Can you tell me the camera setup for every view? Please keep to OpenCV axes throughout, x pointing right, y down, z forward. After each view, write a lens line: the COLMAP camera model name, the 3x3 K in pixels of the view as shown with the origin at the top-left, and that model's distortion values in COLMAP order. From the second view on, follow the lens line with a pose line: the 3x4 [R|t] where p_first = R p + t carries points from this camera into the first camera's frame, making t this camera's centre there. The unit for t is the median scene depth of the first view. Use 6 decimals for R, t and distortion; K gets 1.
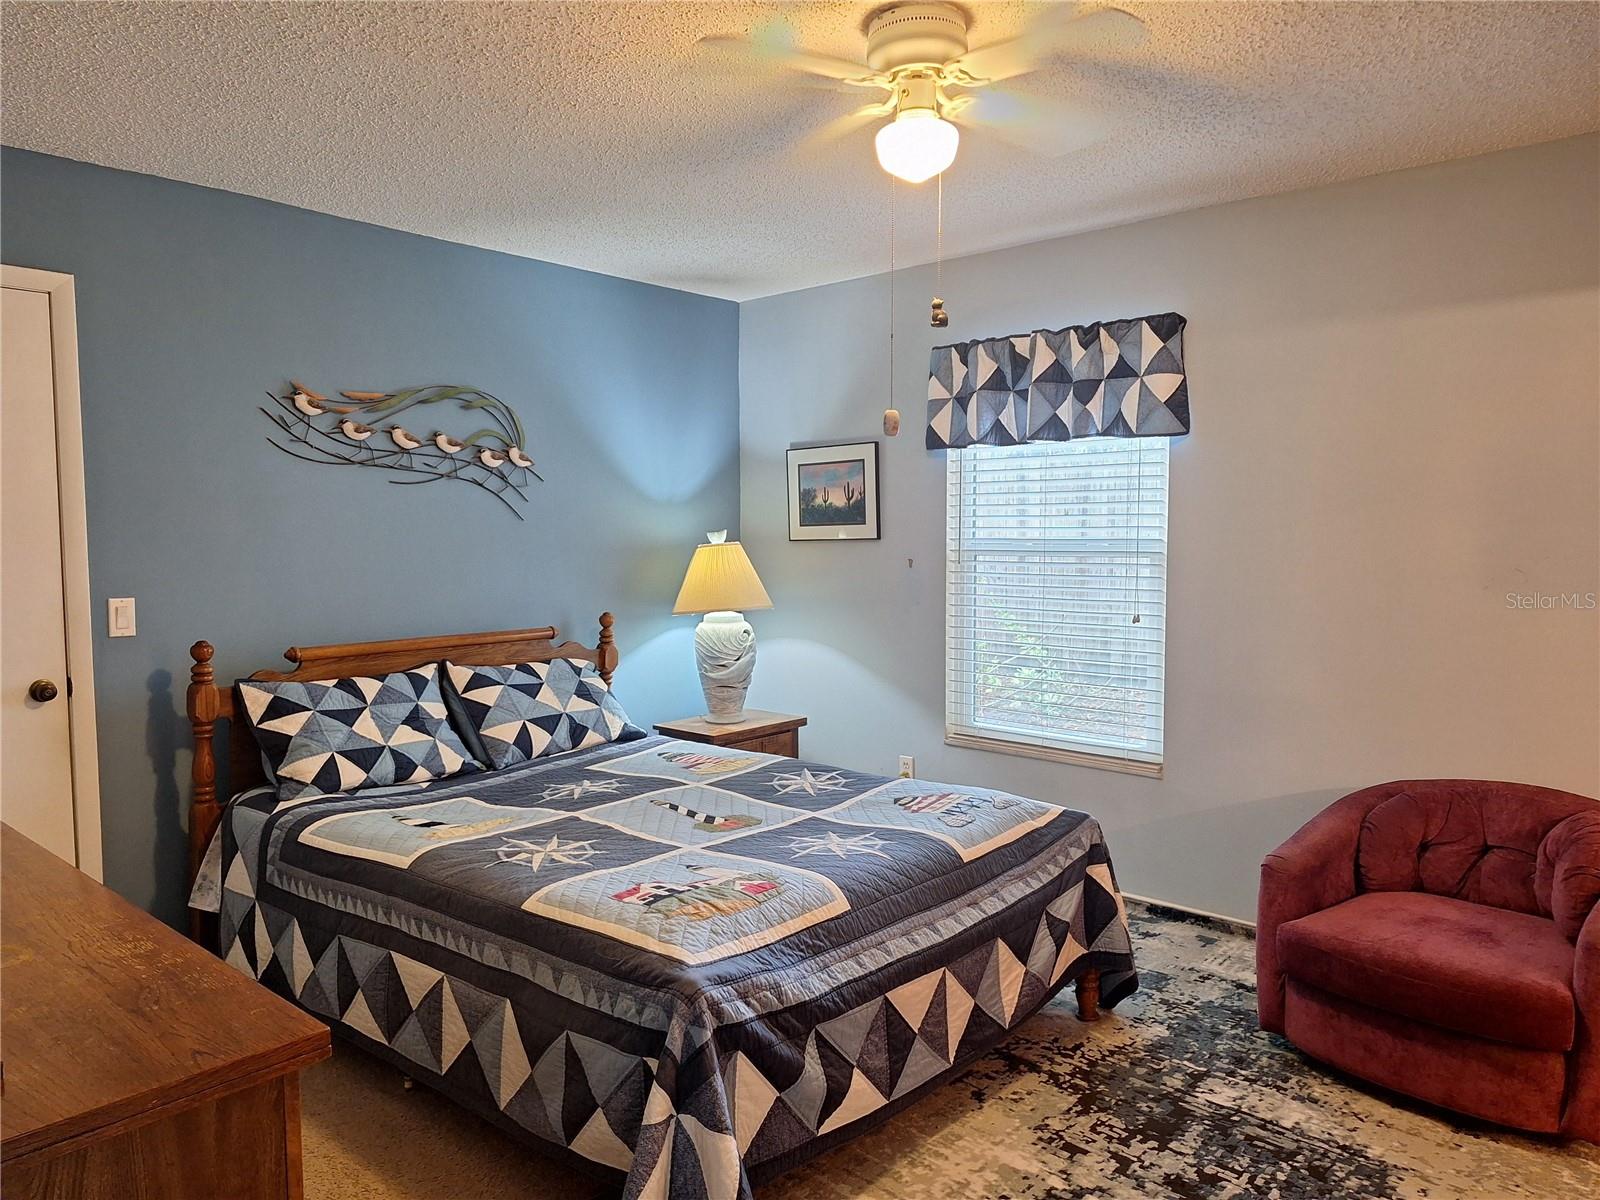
lens RADIAL K [[1118.4, 0, 803.5], [0, 1118.4, 615.8], [0, 0, 1]] dist [0.087379, -0.055175]
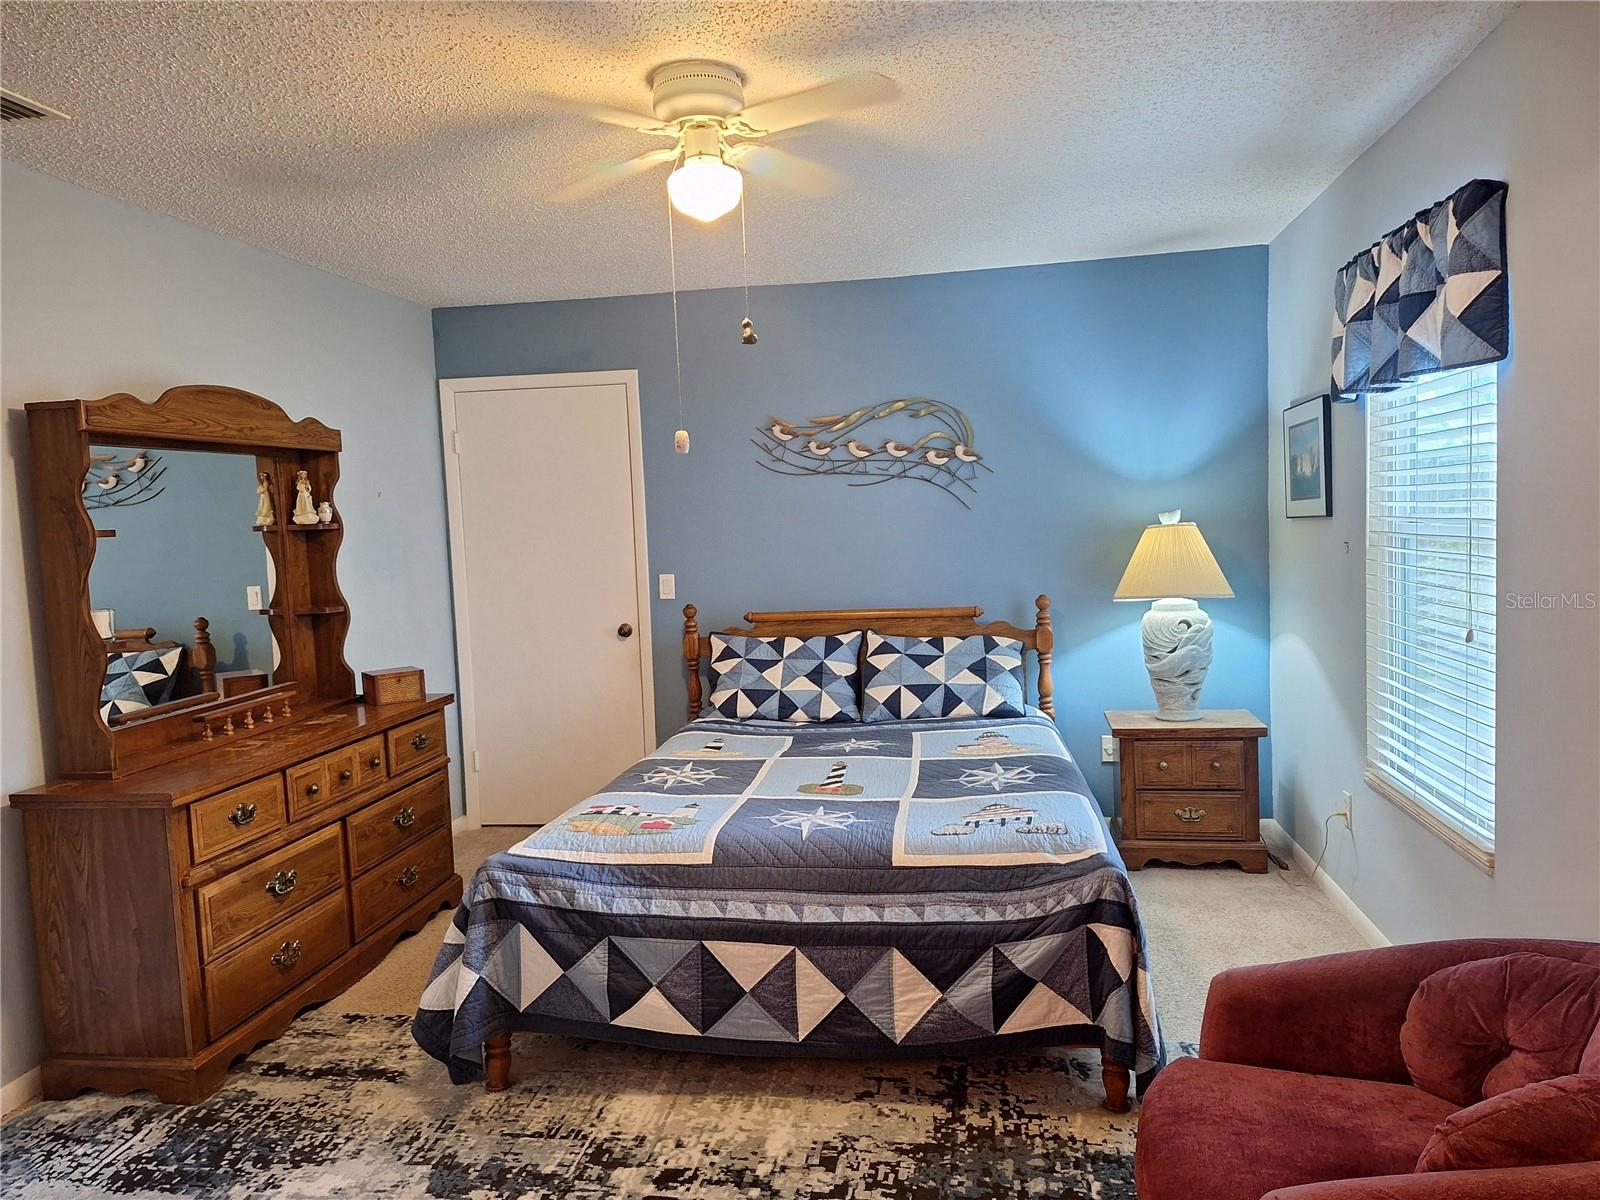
lens RADIAL K [[1118.4, 0, 811.5], [0, 1118.4, 603.8], [0, 0, 1]] dist [0.087379, -0.055175]
pose [[0.537802, 0.046654, -0.841779, 0.756159], [-0.027301, 0.998908, 0.037920, -0.036722], [0.842629, 0.002588, 0.538488, 0.335814]]
